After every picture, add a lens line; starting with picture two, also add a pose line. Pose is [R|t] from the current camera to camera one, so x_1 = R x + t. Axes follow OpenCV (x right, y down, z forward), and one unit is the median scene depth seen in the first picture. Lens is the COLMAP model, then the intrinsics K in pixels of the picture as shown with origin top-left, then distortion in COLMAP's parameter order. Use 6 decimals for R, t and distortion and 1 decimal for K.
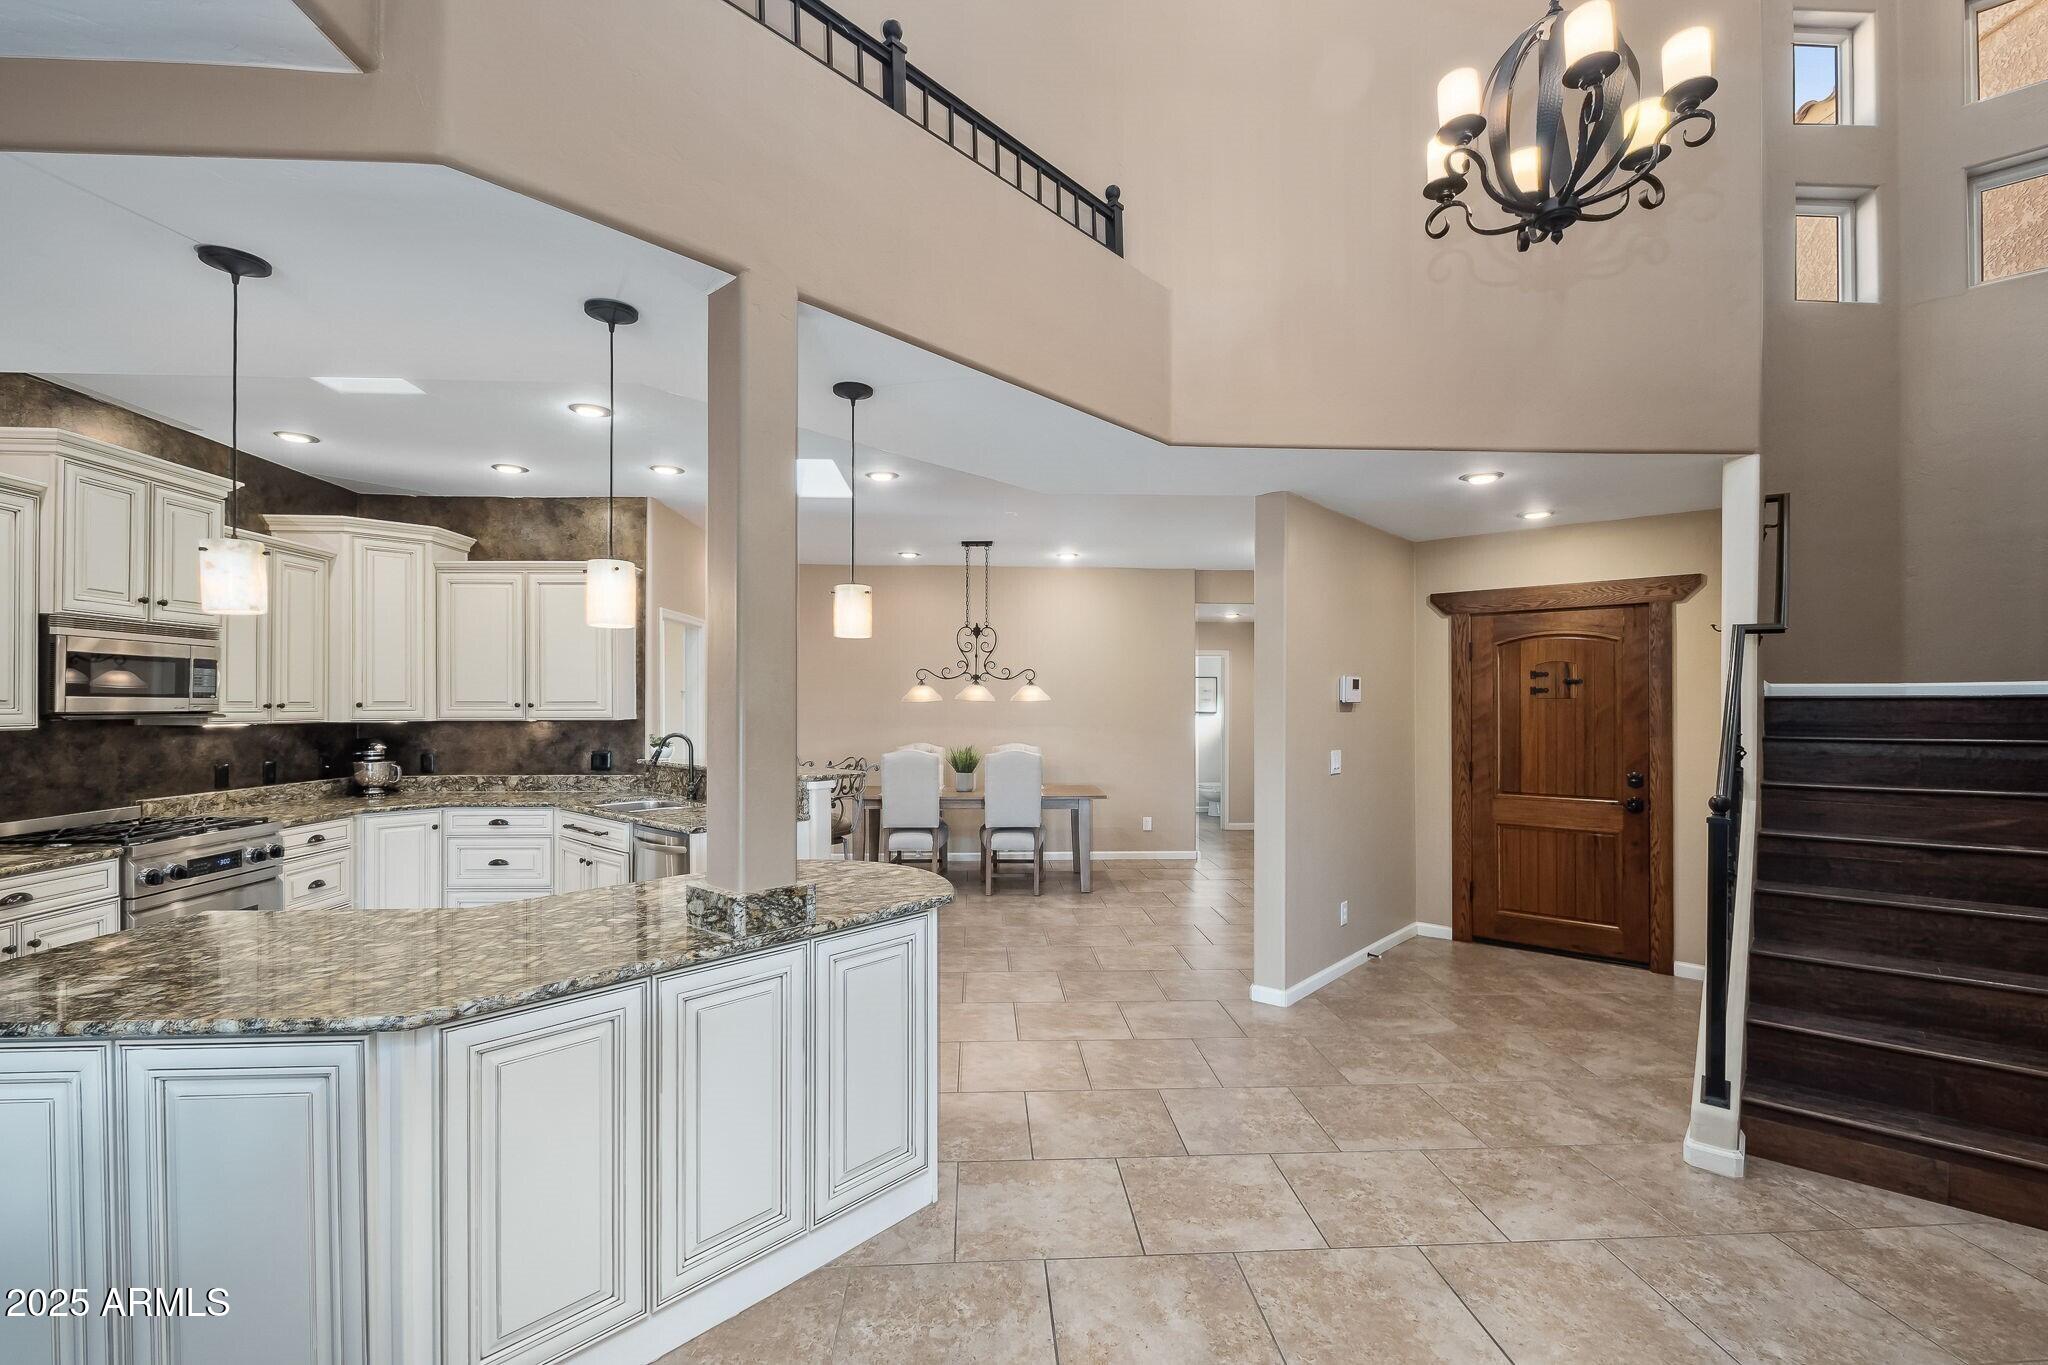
lens RADIAL K [[885.6, 0, 1026.9], [0, 885.6, 704.4], [0, 0, 1]] dist [-0.008765, 0.001533]
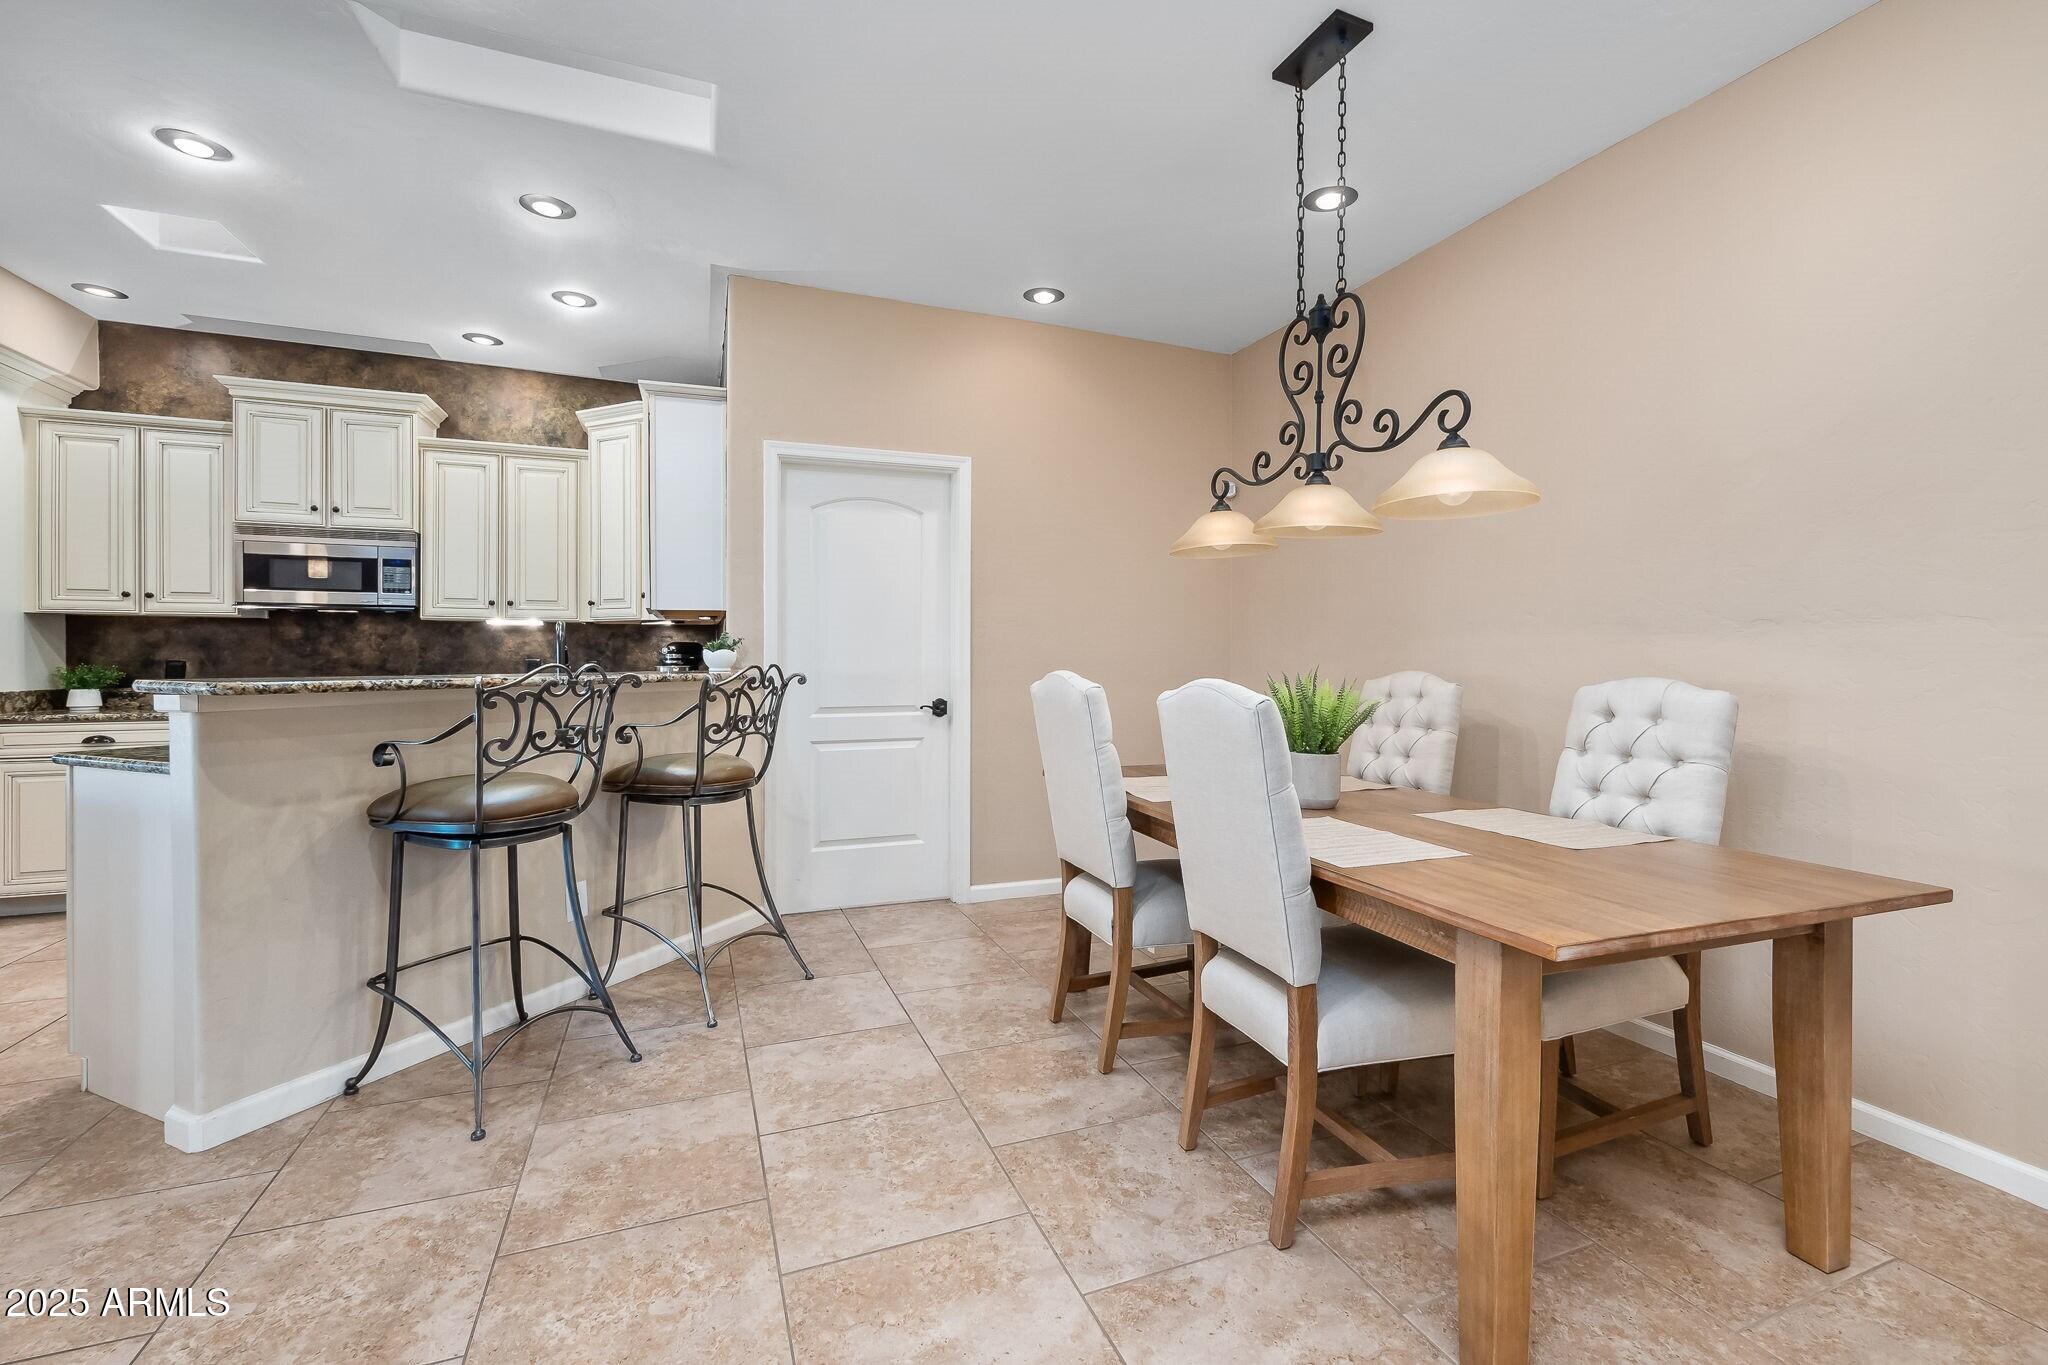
lens RADIAL K [[885.6, 0, 1040.9], [0, 885.6, 659.2], [0, 0, 1]] dist [-0.008765, 0.001533]
pose [[0.320019, 0.001784, -0.947410, 0.331948], [-0.001612, 0.999998, 0.001339, 0.063245], [0.947410, 0.001099, 0.320021, 1.216716]]
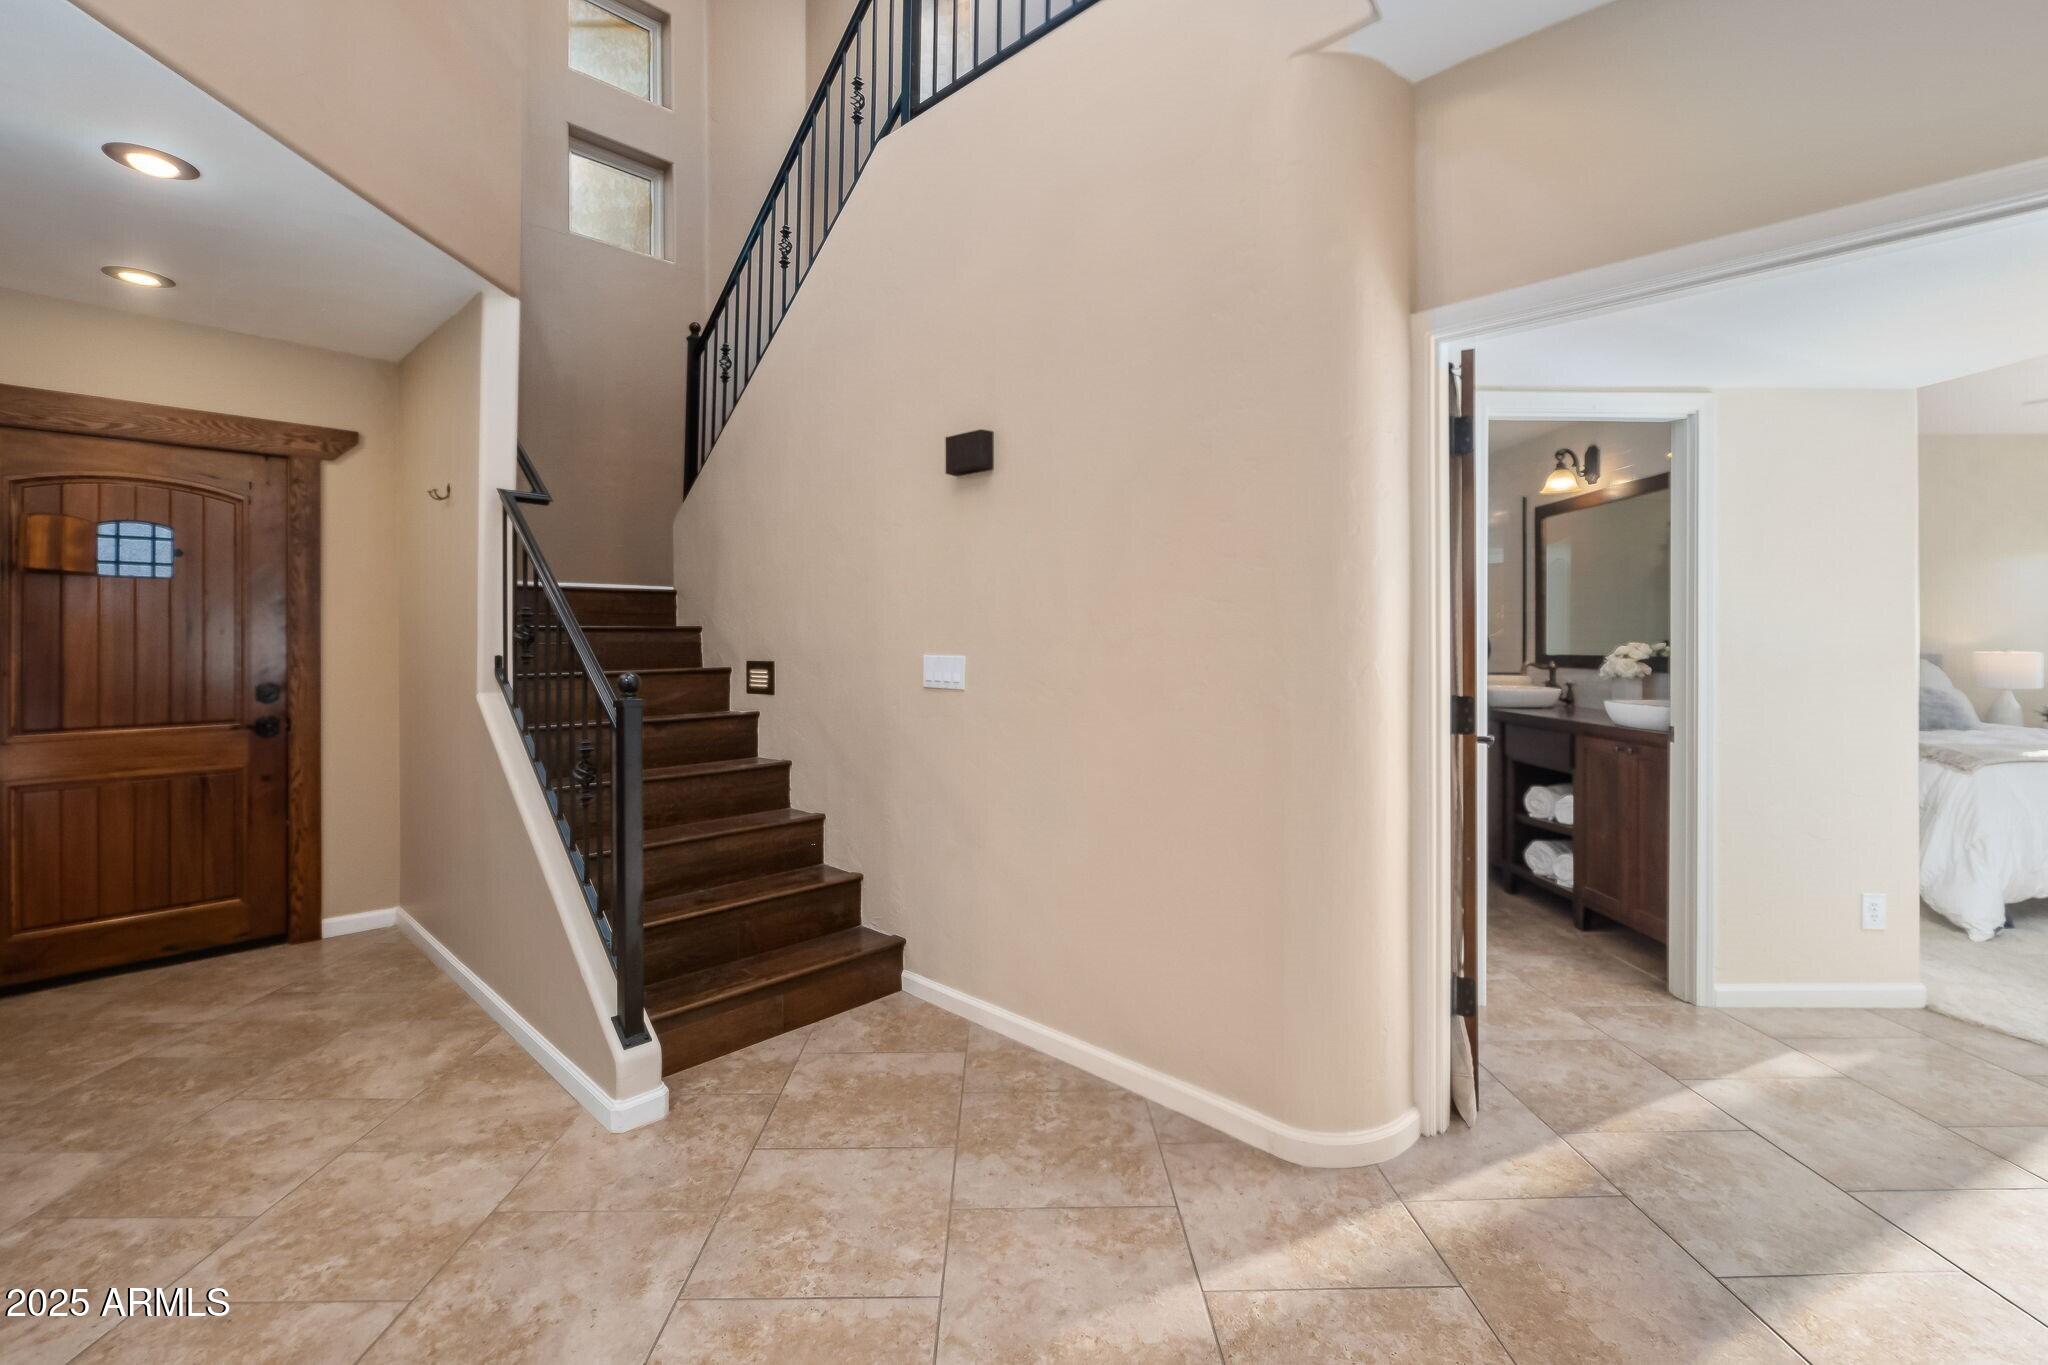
lens RADIAL K [[885.6, 0, 1026.2], [0, 885.6, 626.9], [0, 0, 1]] dist [-0.008765, 0.001533]
pose [[0.041046, 0.013774, 0.999062, -0.023041], [-0.000643, 0.999905, -0.013759, 0.043781], [-0.999157, -0.000078, 0.041051, 0.356582]]
